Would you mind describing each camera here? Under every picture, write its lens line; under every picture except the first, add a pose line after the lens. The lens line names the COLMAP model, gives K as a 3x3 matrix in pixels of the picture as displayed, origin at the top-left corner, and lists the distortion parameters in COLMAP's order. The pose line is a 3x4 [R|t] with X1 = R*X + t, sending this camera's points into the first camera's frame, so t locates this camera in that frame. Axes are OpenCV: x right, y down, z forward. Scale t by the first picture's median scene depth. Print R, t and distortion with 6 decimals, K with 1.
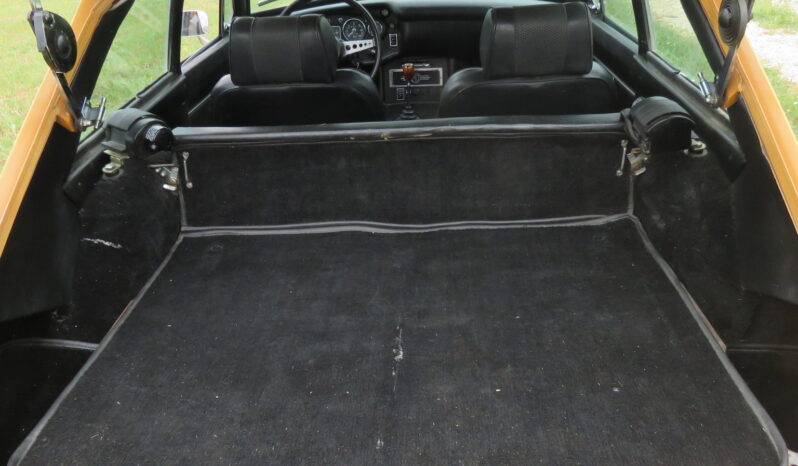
lens RADIAL K [[675.6, 0, 394.5], [0, 675.6, 234.0], [0, 0, 1]] dist [-0.005703, 0.000032]
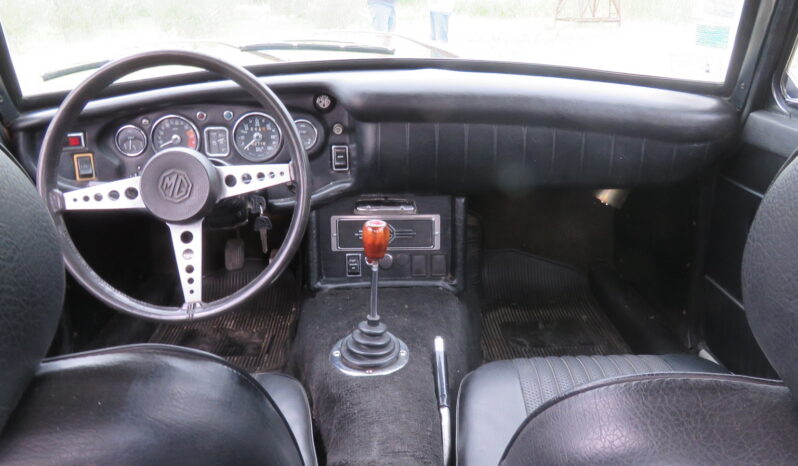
lens RADIAL K [[675.6, 0, 394.5], [0, 675.6, 234.0], [0, 0, 1]] dist [-0.005703, 0.000032]
pose [[0.997010, 0.016125, 0.075565, 0.001299], [-0.006425, 0.991897, -0.126885, -0.175073], [-0.076999, 0.126020, 0.989035, 0.534893]]
